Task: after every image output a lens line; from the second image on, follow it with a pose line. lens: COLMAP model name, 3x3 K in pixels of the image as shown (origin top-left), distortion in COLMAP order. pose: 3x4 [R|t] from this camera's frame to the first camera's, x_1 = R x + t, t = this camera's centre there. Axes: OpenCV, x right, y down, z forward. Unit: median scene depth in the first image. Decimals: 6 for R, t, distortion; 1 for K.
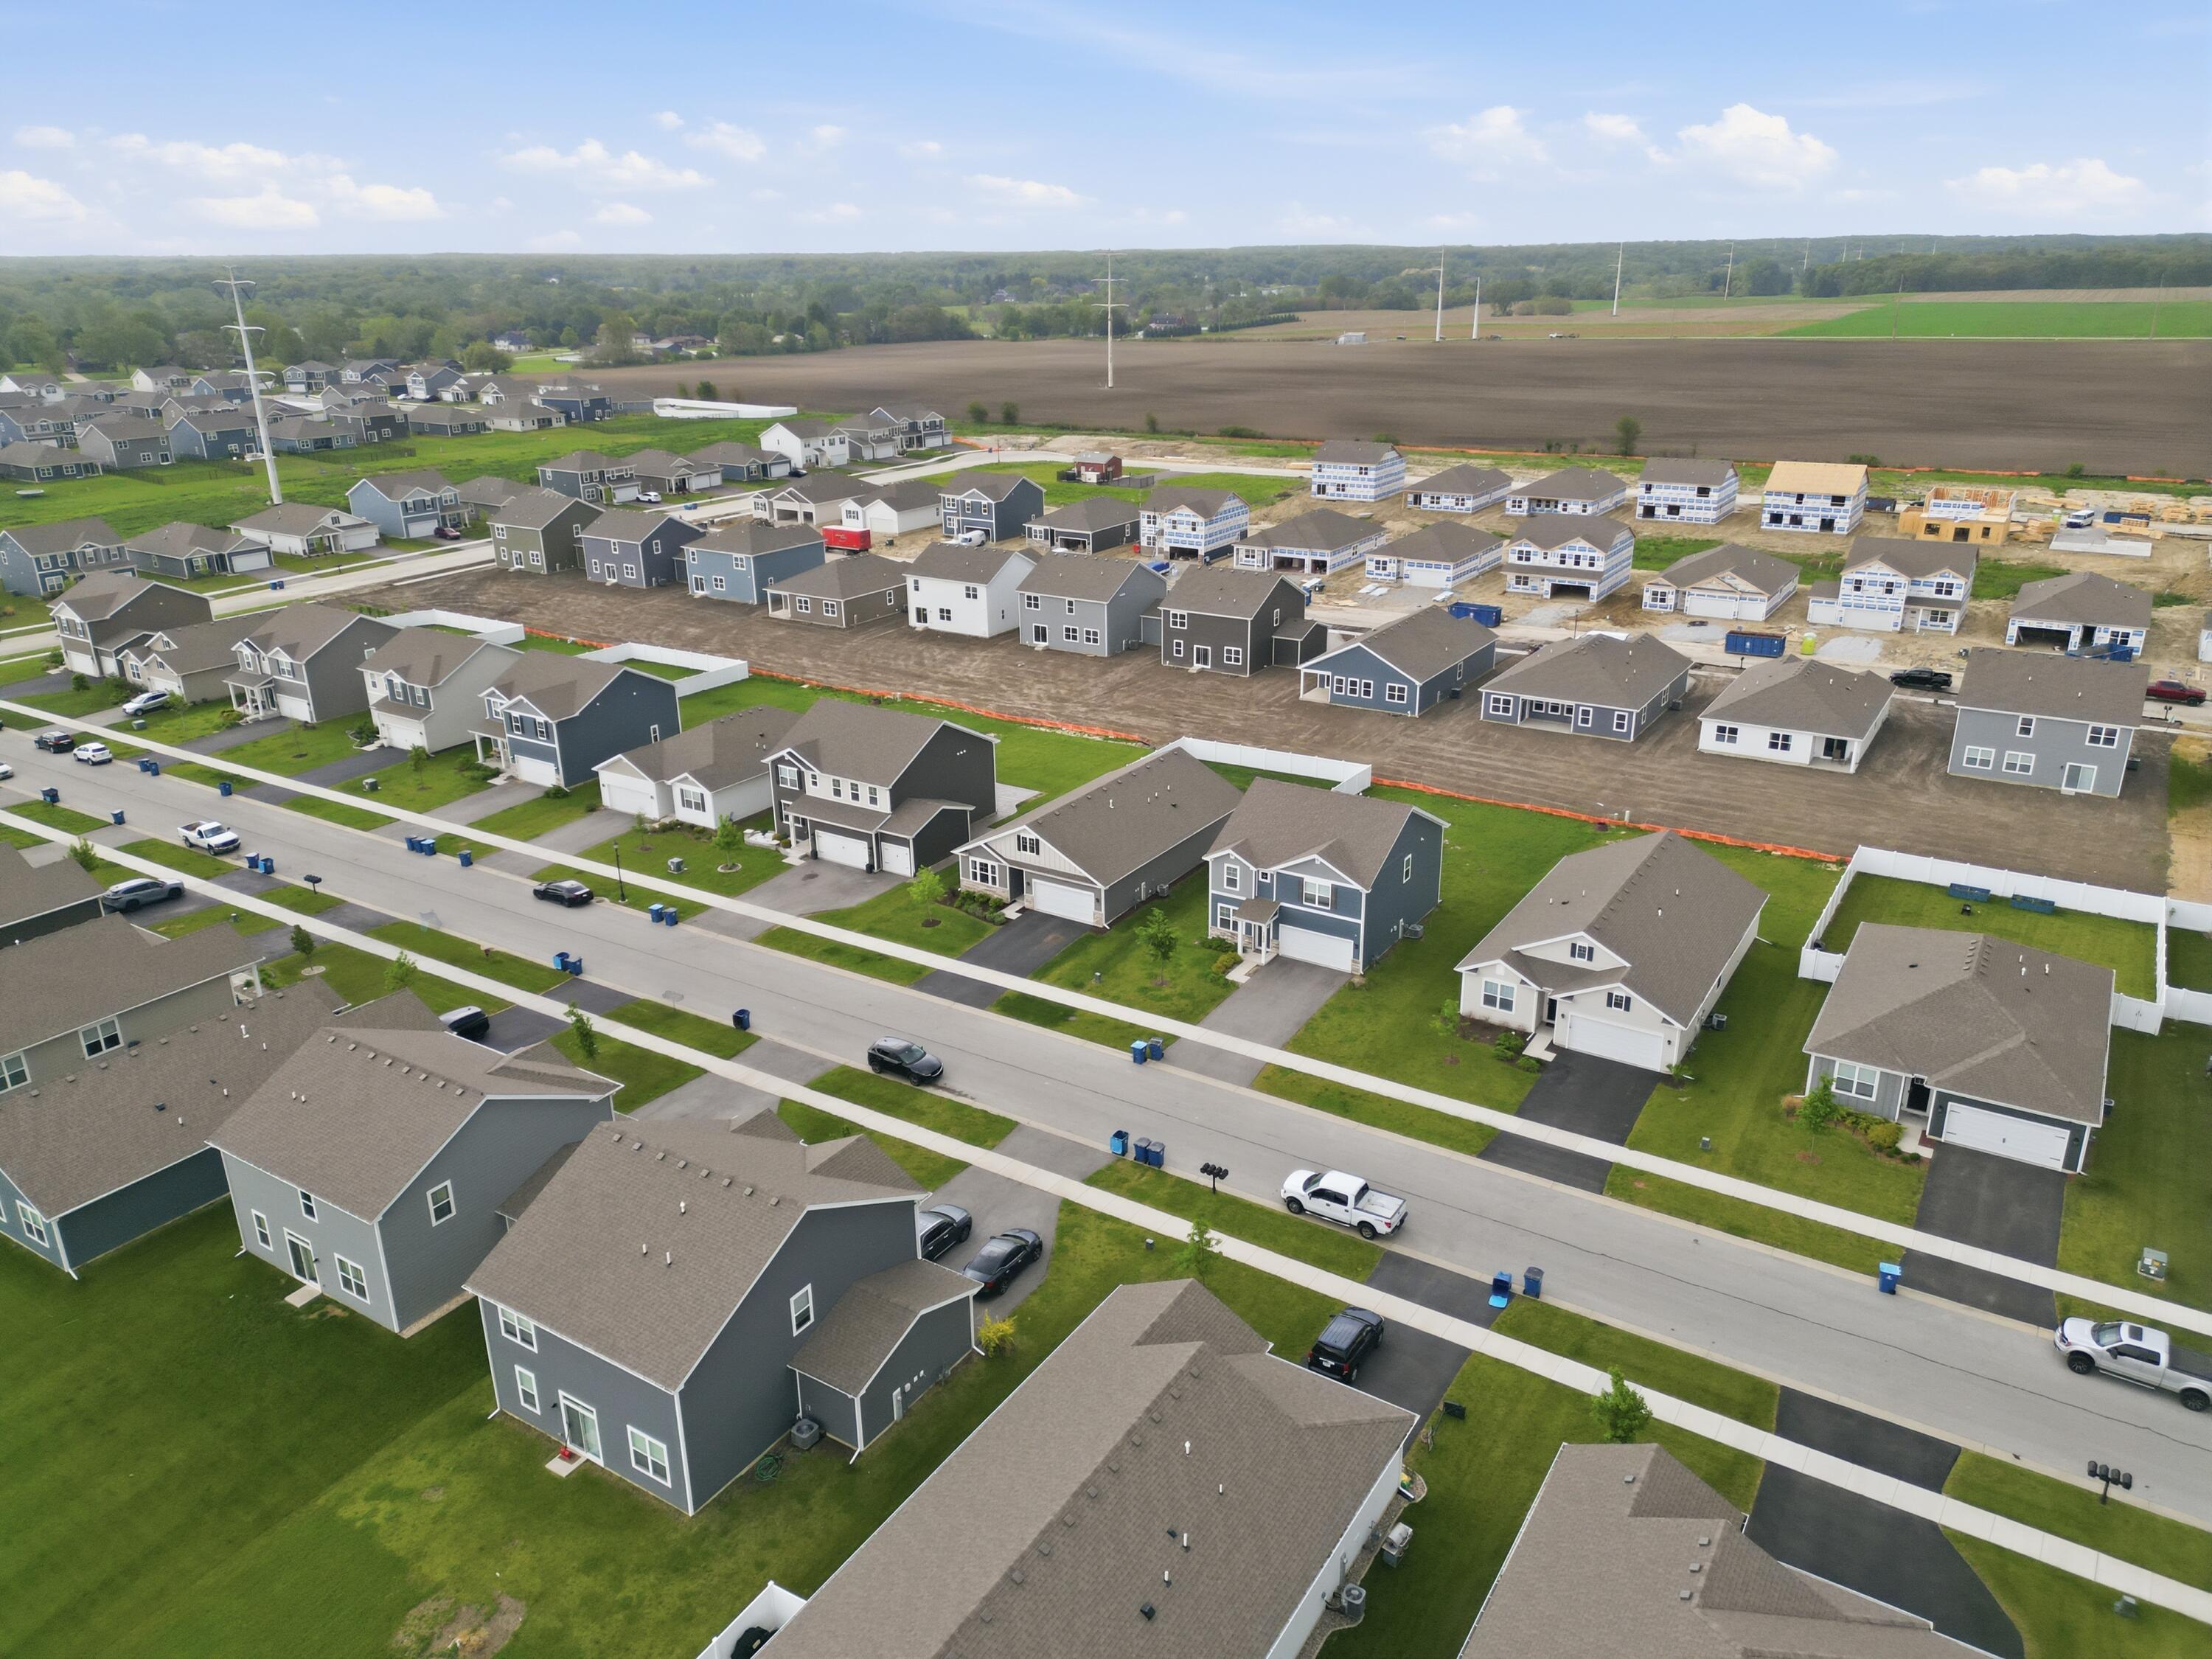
lens RADIAL K [[1542.7, 0, 1113.5], [0, 1542.7, 824.3], [0, 0, 1]] dist [0.071266, -0.024417]
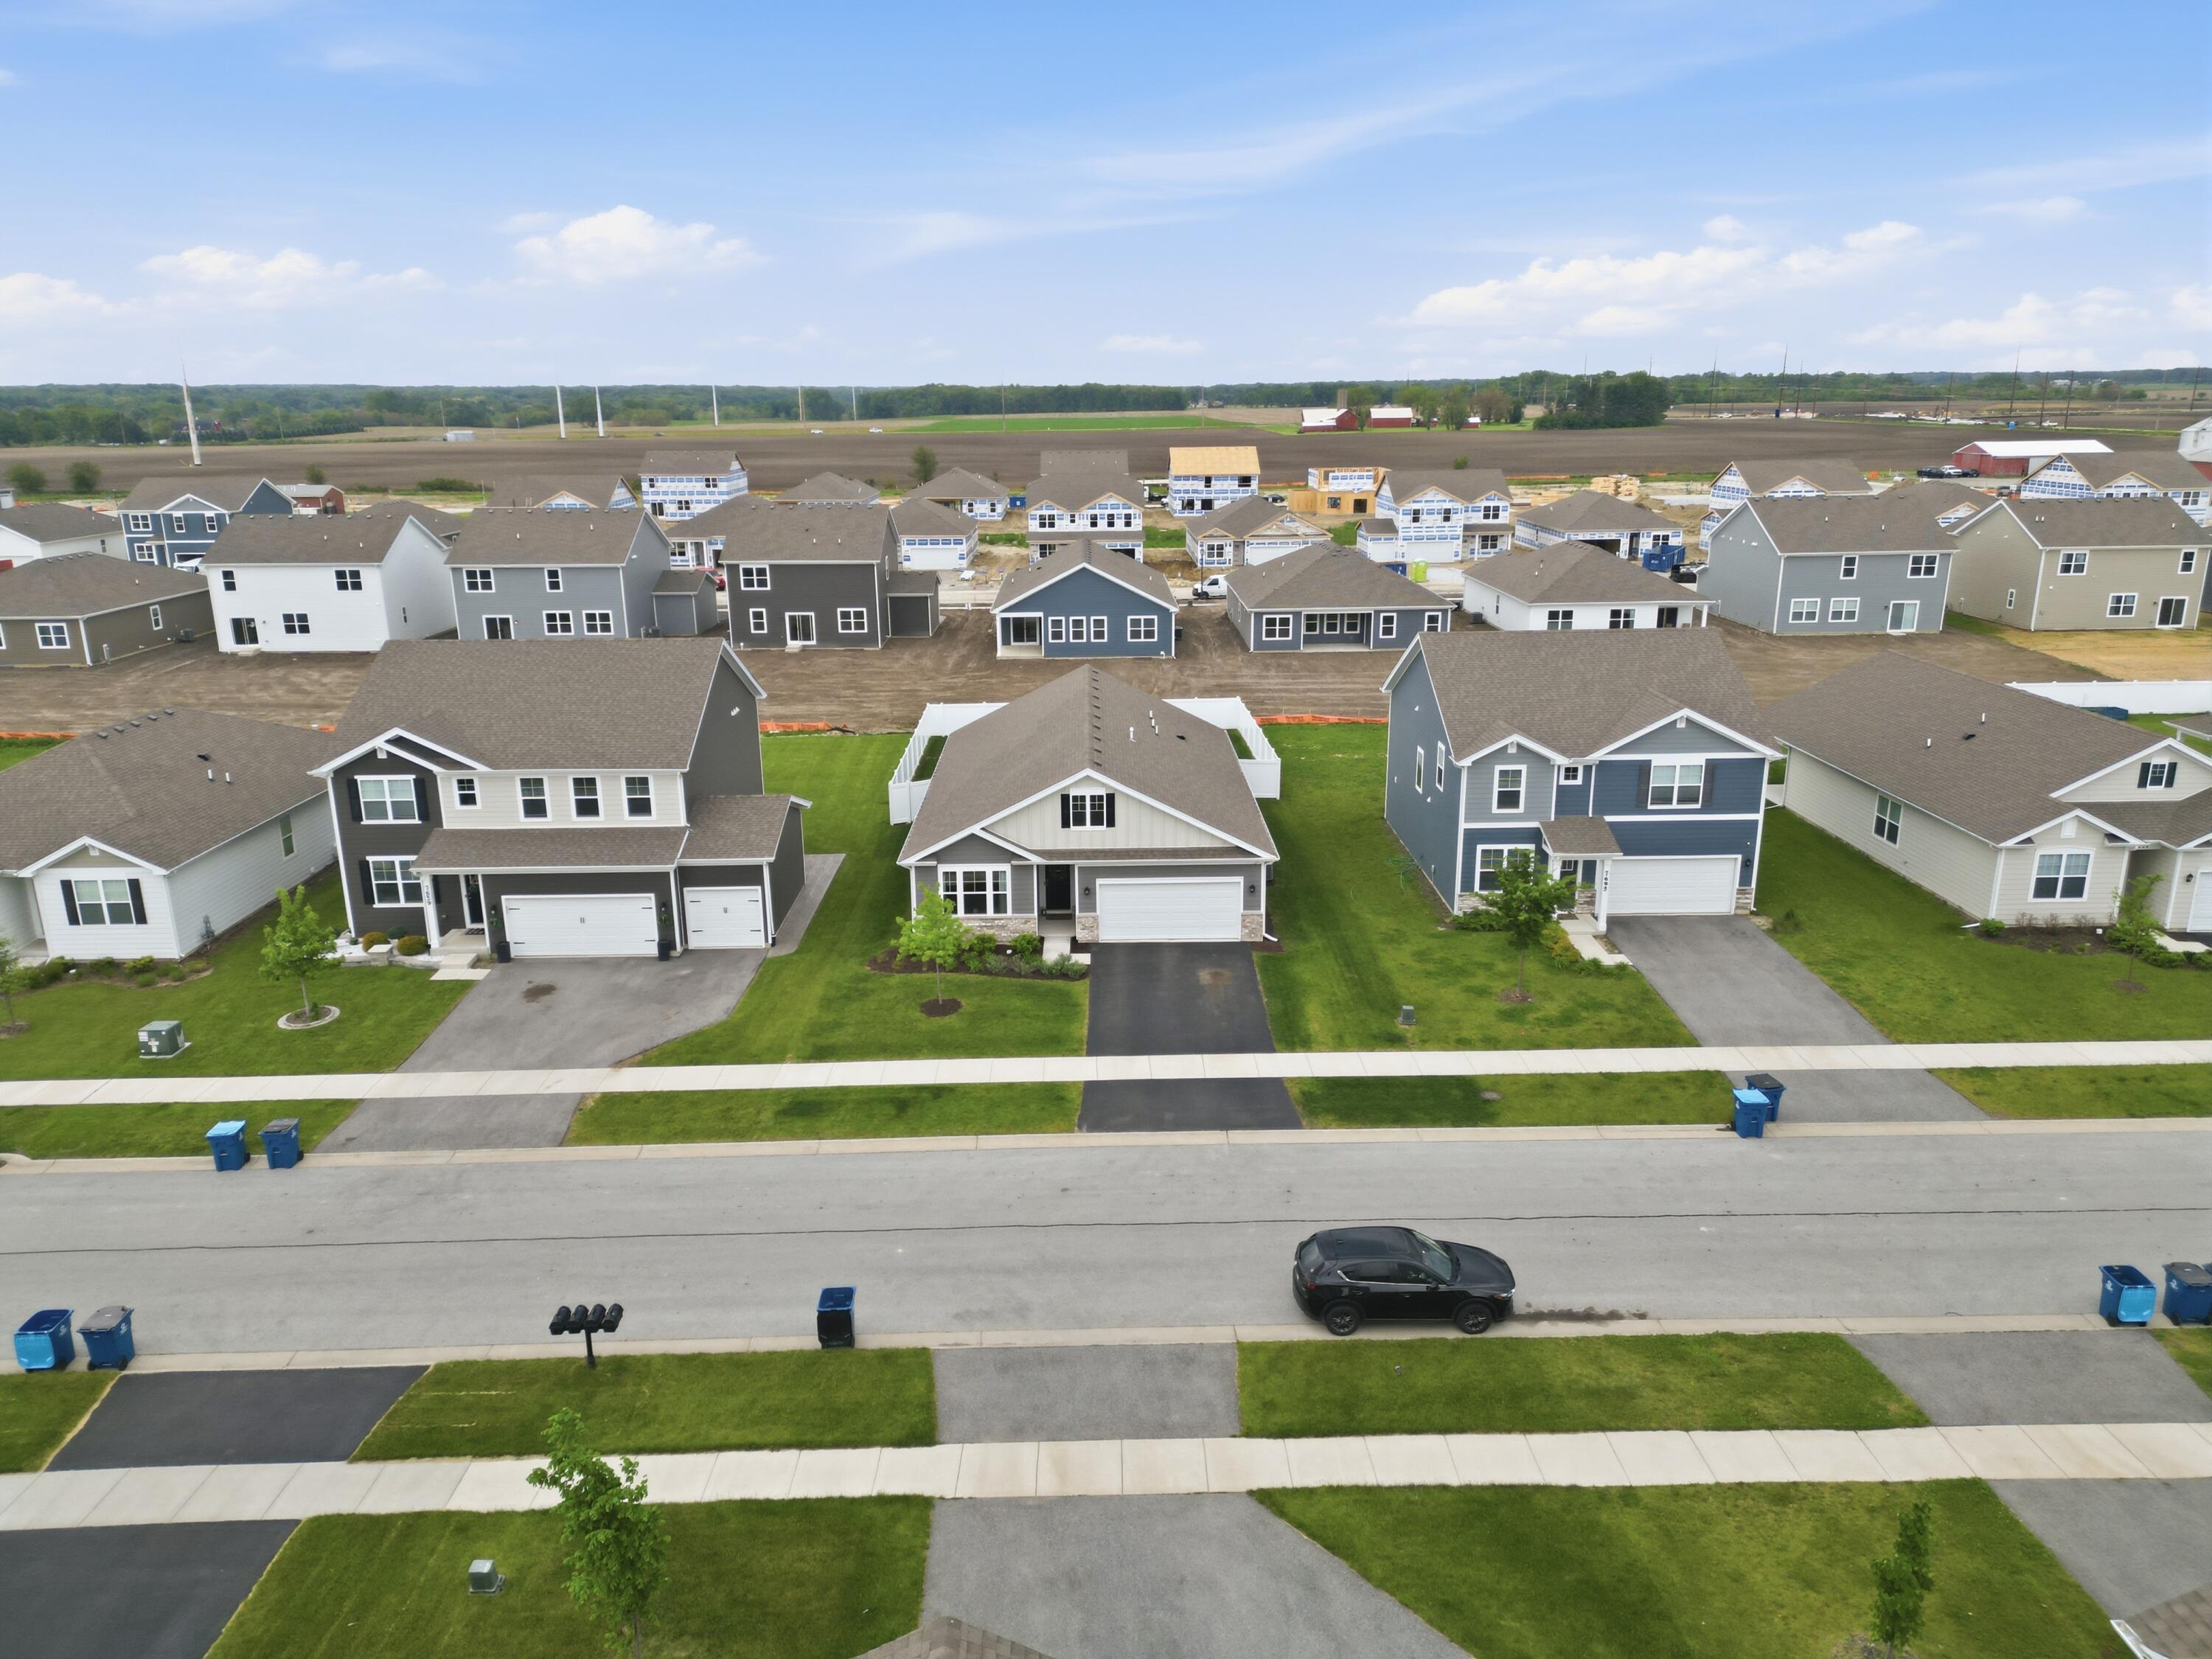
lens RADIAL K [[1542.7, 0, 1112.4], [0, 1542.7, 840.2], [0, 0, 1]] dist [0.071266, -0.024417]
pose [[0.833511, -0.150929, 0.531488, -0.245007], [0.192816, 0.980946, -0.023822, 0.028227], [-0.517765, 0.122335, 0.846731, 0.454310]]
